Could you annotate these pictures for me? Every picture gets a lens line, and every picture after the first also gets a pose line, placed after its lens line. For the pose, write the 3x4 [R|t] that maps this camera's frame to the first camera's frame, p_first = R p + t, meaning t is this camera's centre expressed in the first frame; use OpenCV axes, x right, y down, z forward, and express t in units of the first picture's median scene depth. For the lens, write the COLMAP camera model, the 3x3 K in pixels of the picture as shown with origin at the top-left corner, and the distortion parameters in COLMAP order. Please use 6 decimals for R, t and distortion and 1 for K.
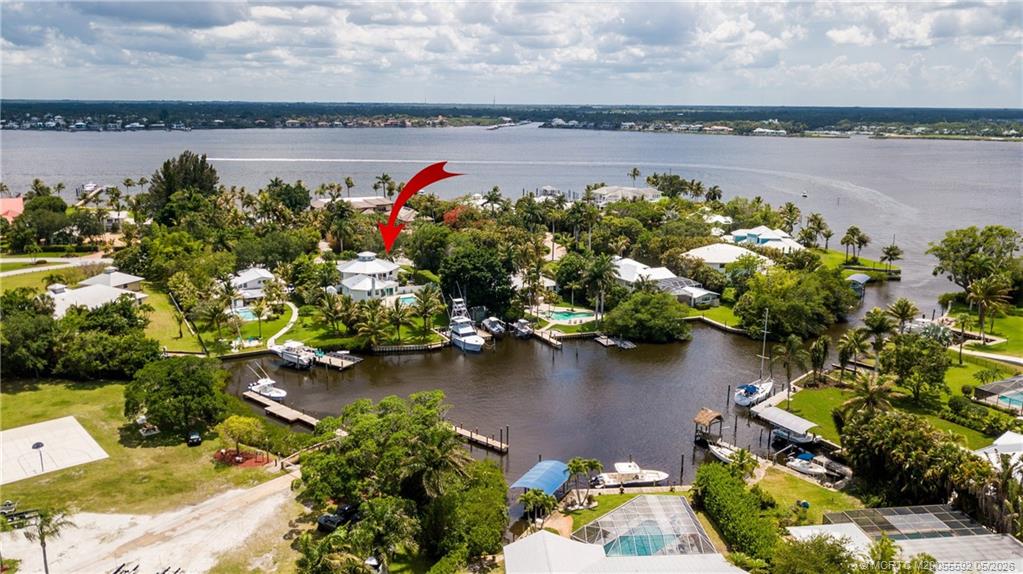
lens RADIAL K [[802.7, 0, 512.1], [0, 802.7, 286.7], [0, 0, 1]] dist [0.024160, -0.016730]
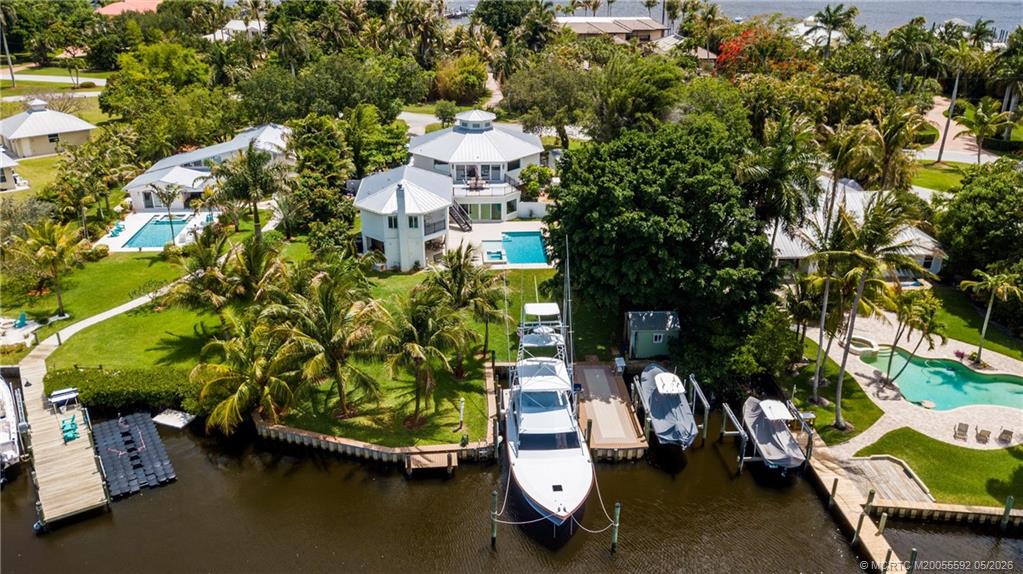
lens RADIAL K [[802.7, 0, 507.6], [0, 802.7, 288.4], [0, 0, 1]] dist [0.024160, -0.016730]
pose [[0.904065, 0.168358, -0.392840, 0.027763], [-0.093543, 0.974806, 0.202494, -0.040400], [0.417034, -0.146320, 0.897036, 0.611303]]
